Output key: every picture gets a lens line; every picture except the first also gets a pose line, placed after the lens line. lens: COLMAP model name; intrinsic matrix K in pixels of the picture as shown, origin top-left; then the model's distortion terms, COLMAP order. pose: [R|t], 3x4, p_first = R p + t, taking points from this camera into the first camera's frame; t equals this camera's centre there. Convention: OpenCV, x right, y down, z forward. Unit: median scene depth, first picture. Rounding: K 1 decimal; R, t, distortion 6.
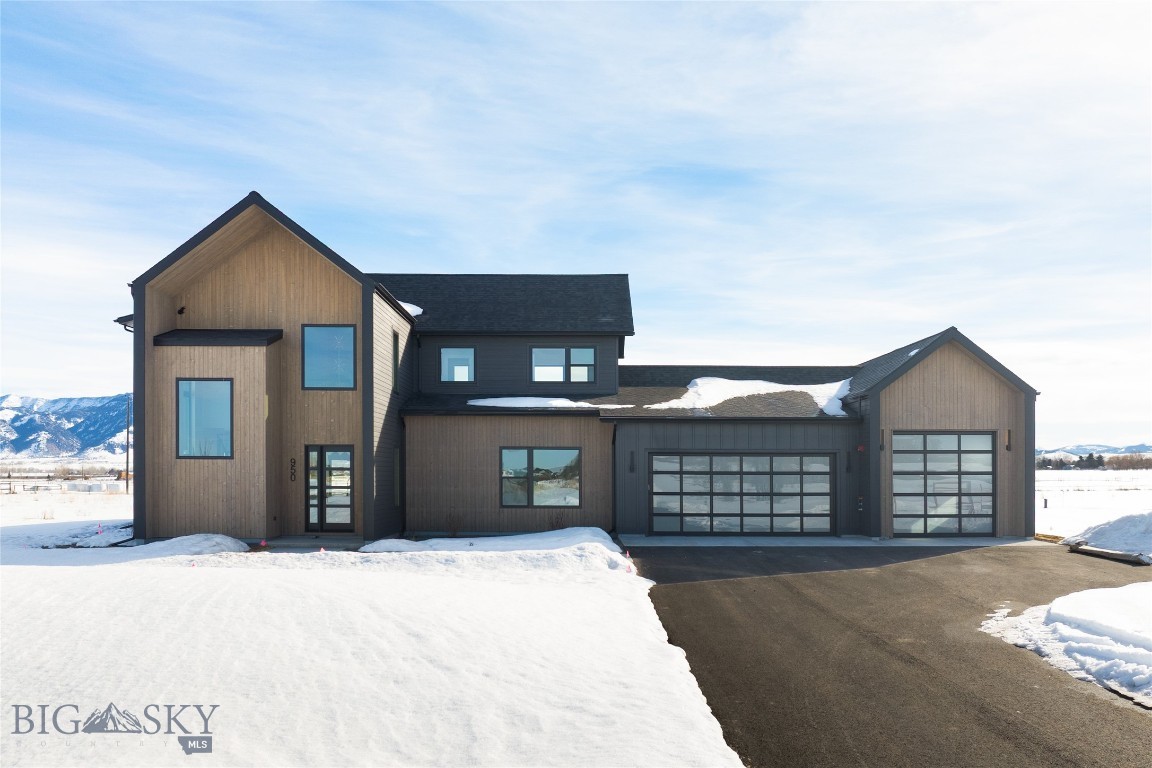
lens RADIAL K [[1007.5, 0, 576.0], [0, 1007.5, 384.0], [0, 0, 1]] dist [-0.083090, 0.004165]
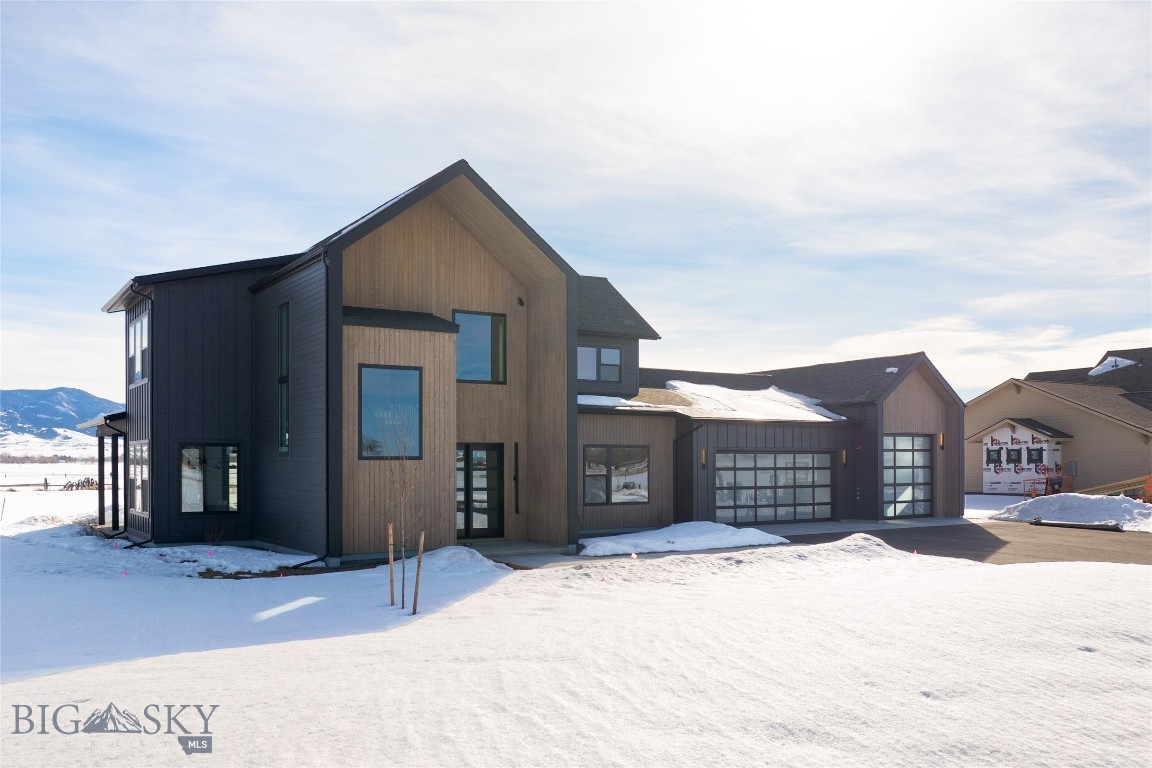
lens RADIAL K [[1007.5, 0, 576.0], [0, 1007.5, 384.0], [0, 0, 1]] dist [-0.083090, 0.004165]
pose [[0.845079, 0.034864, 0.533503, -0.659313], [-0.038647, 0.999245, -0.004082, 0.006844], [-0.533243, -0.017169, 0.845788, 0.171648]]
